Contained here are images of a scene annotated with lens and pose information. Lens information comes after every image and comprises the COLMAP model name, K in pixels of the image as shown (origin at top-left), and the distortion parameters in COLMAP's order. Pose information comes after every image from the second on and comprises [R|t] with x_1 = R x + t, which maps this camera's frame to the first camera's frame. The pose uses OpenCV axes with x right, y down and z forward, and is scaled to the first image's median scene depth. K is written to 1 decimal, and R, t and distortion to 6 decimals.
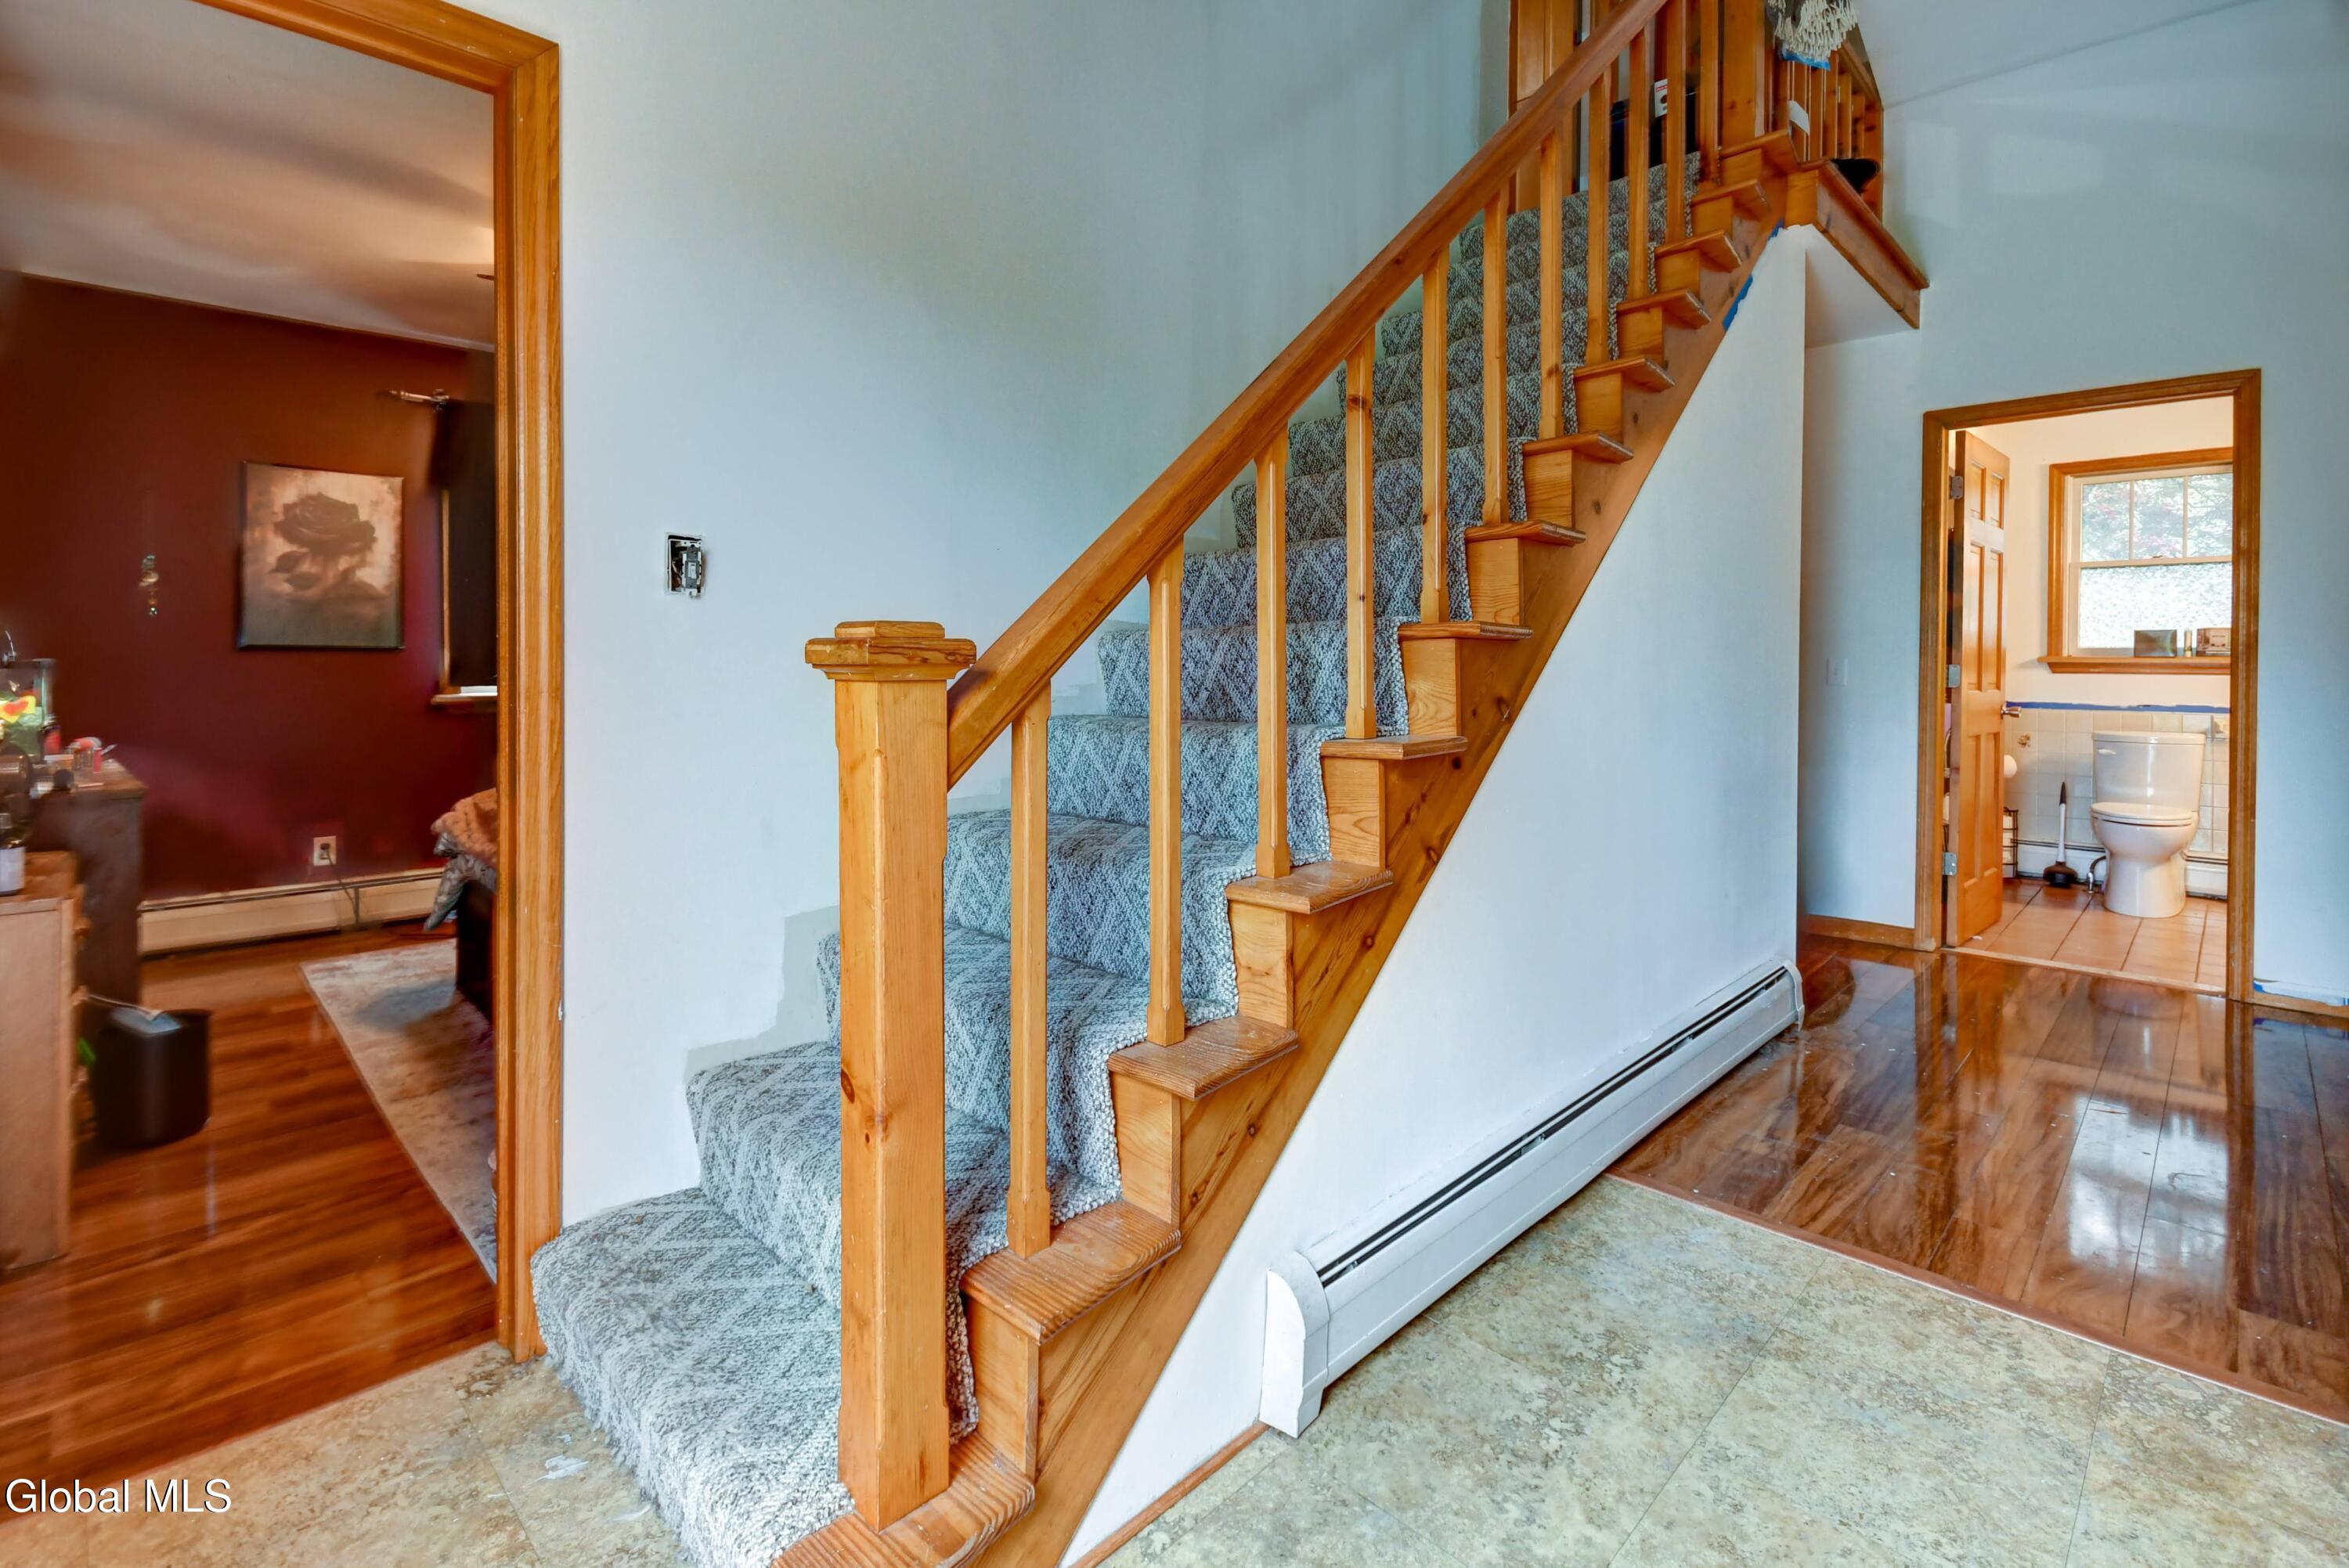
lens RADIAL K [[1071.9, 0, 1173.7], [0, 1071.9, 656.4], [0, 0, 1]] dist [0.001638, -0.005125]
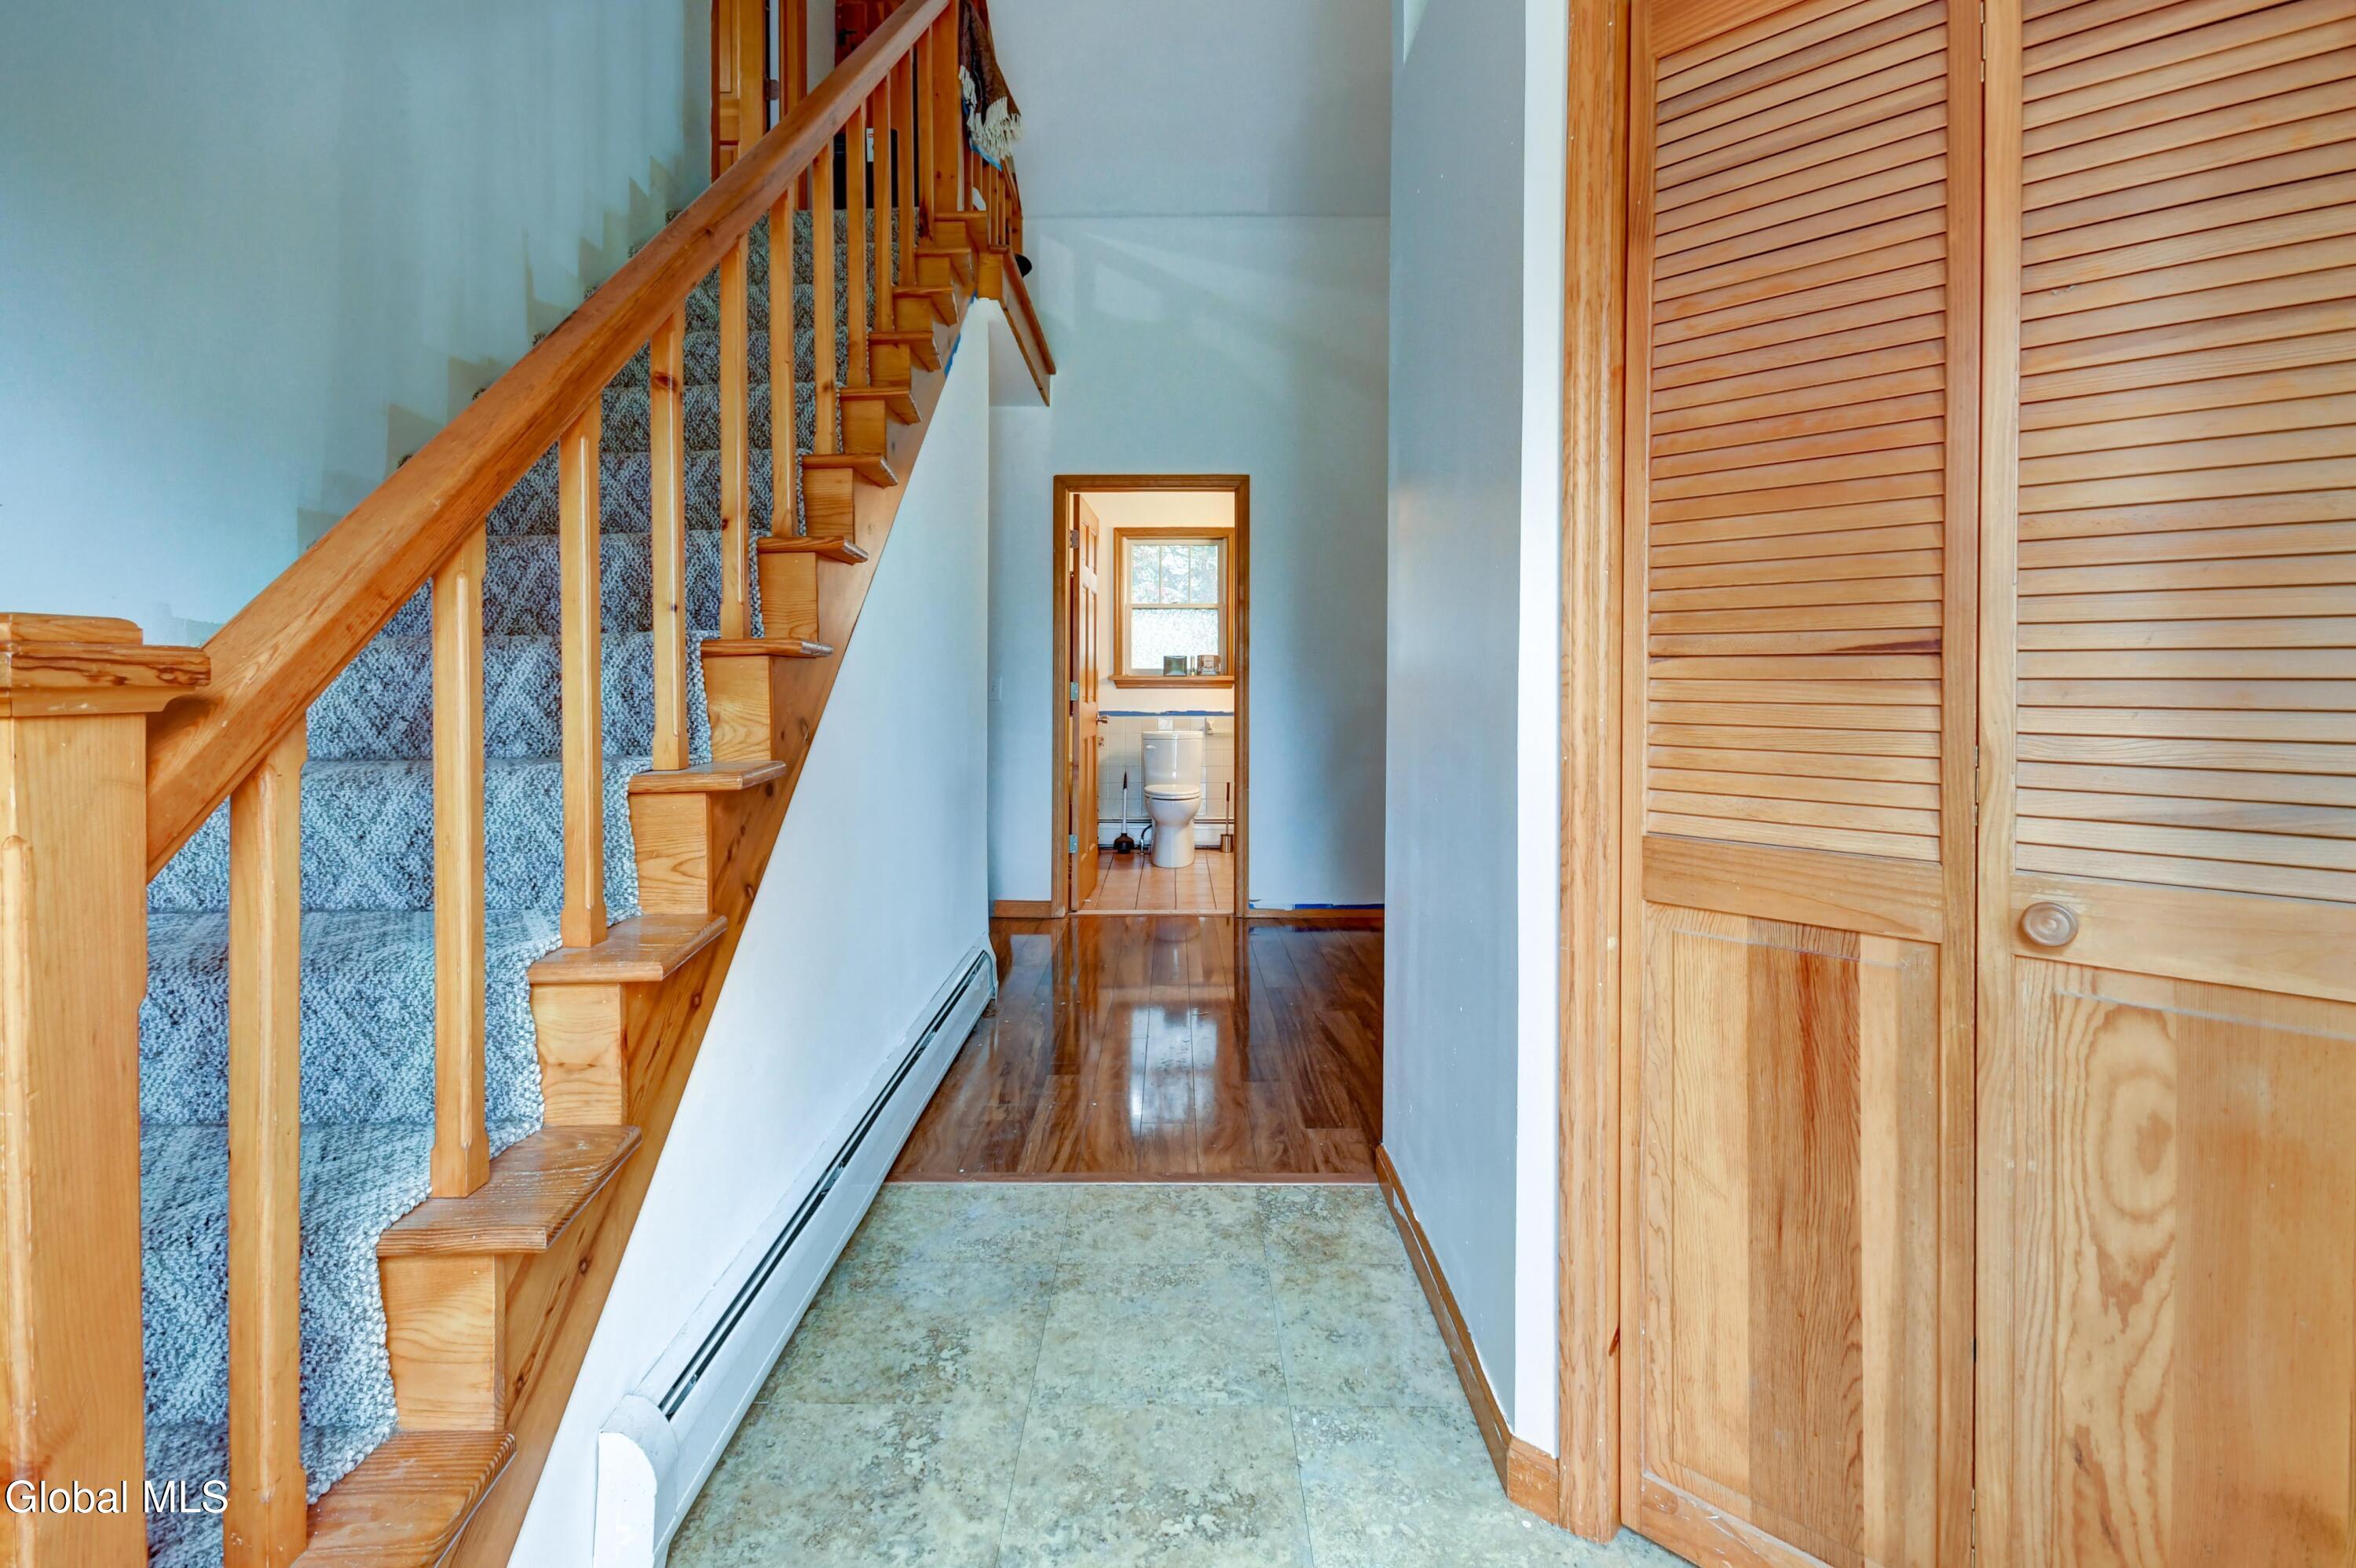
lens RADIAL K [[1073.7, 0, 1177.0], [0, 1073.7, 664.8], [0, 0, 1]] dist [0.003037, 0.000325]
pose [[0.704272, 0.006307, 0.709902, -0.164353], [0.001254, 0.999948, -0.010128, 0.001182], [-0.709929, 0.008023, 0.704228, 0.100462]]
